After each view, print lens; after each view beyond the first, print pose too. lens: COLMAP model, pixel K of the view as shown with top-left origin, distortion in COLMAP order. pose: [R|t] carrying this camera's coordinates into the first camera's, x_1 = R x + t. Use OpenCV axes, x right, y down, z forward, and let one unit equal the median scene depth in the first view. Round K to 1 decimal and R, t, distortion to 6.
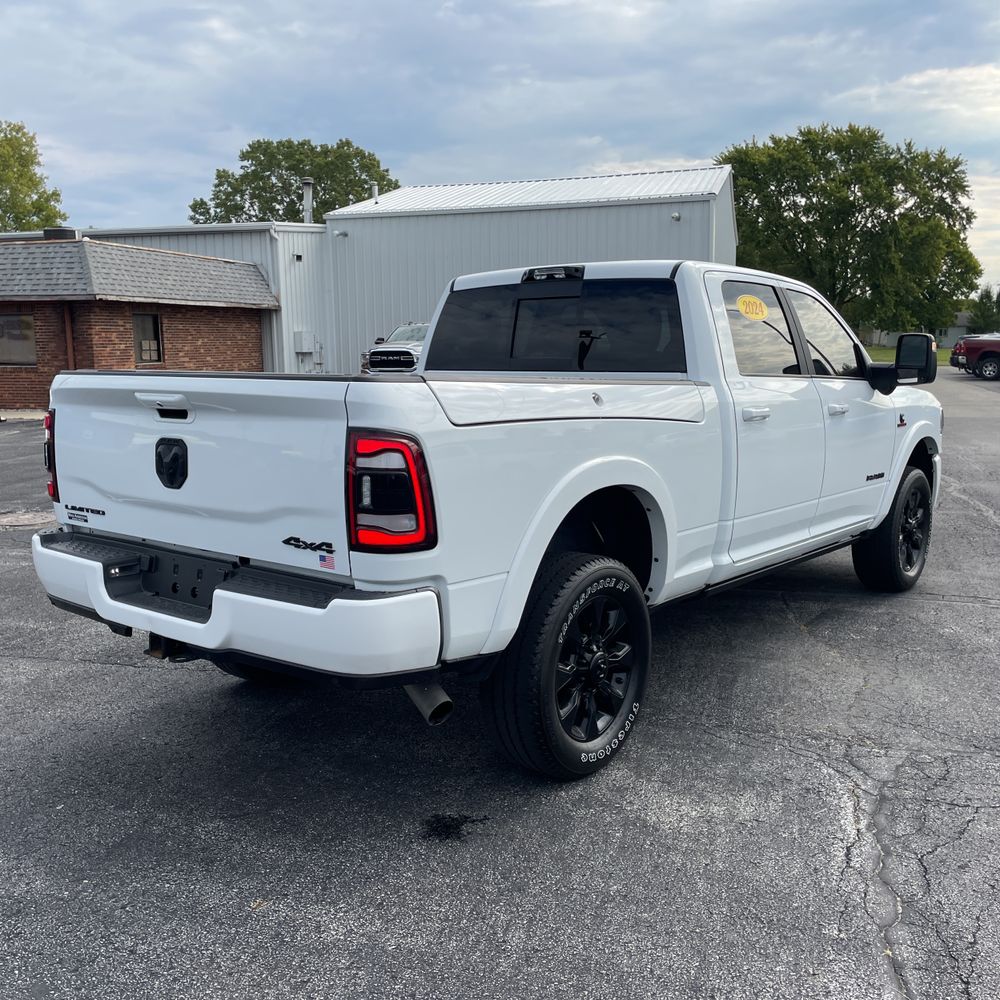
lens RADIAL K [[1008.6, 0, 494.1], [0, 1008.6, 497.2], [0, 0, 1]] dist [0.104607, -0.142481]
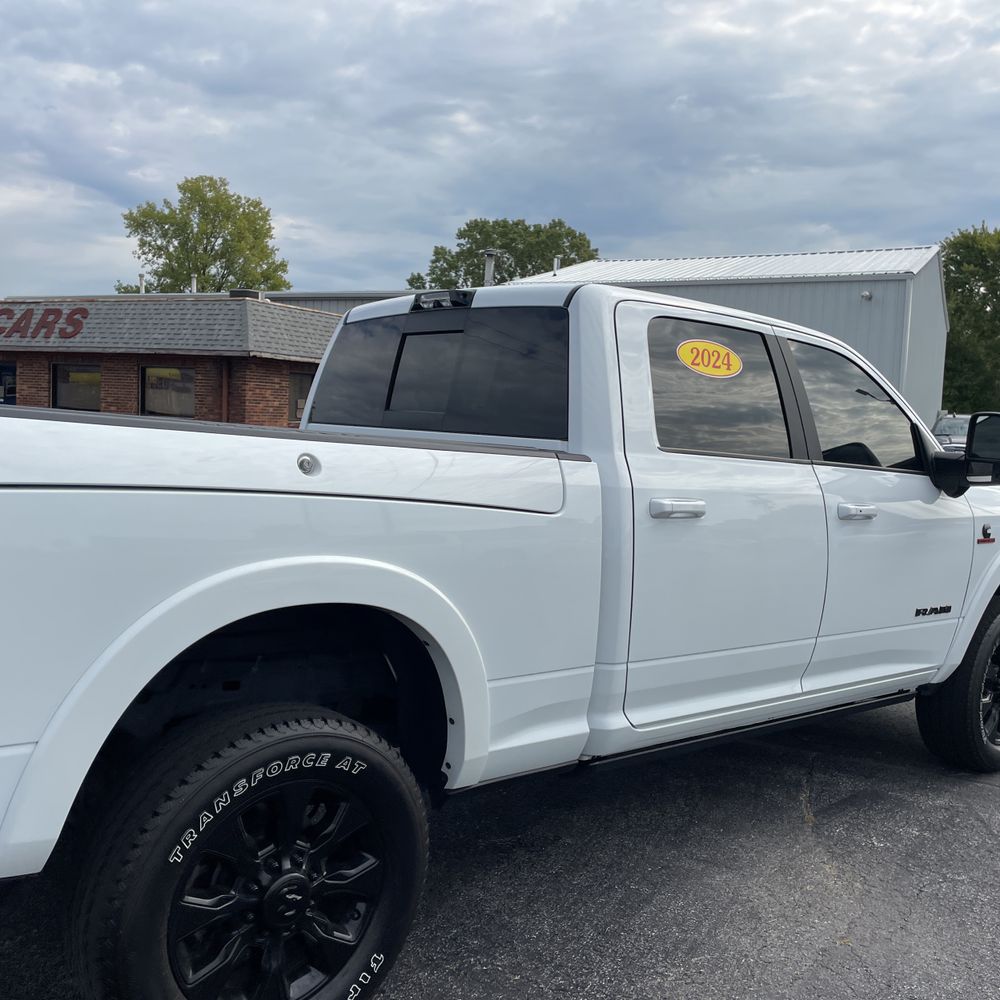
lens RADIAL K [[1023.3, 0, 495.6], [0, 1023.3, 500.4], [0, 0, 1]] dist [0.104393, -0.145975]
pose [[0.981751, 0.068608, -0.177362, 0.200622], [-0.081013, 0.994677, -0.063669, -0.026414], [0.172050, 0.076876, 0.982084, 0.237982]]
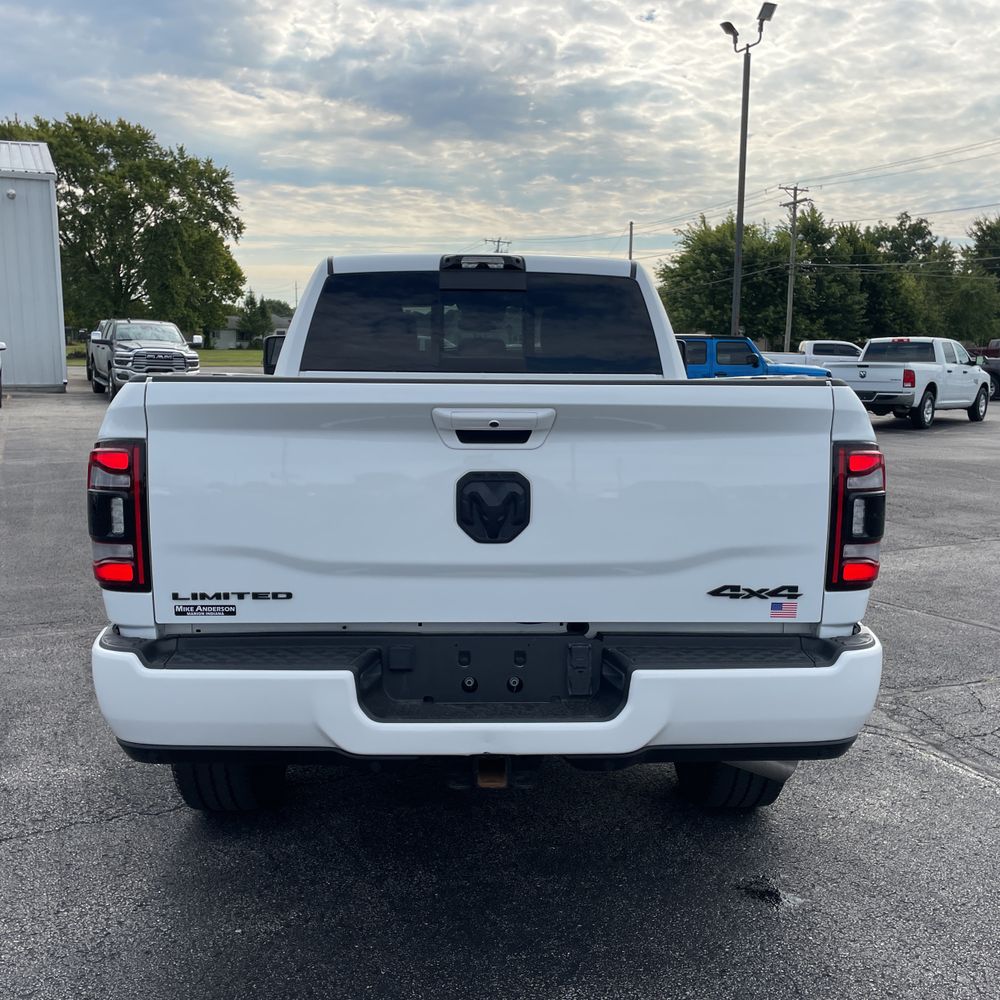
lens RADIAL K [[1008.6, 0, 494.1], [0, 1008.6, 497.2], [0, 0, 1]] dist [0.104607, -0.142481]
pose [[0.757438, -0.080825, 0.647885, -0.441997], [0.080260, 0.996308, 0.030461, -0.035403], [-0.647956, 0.028927, 0.761129, 0.271911]]
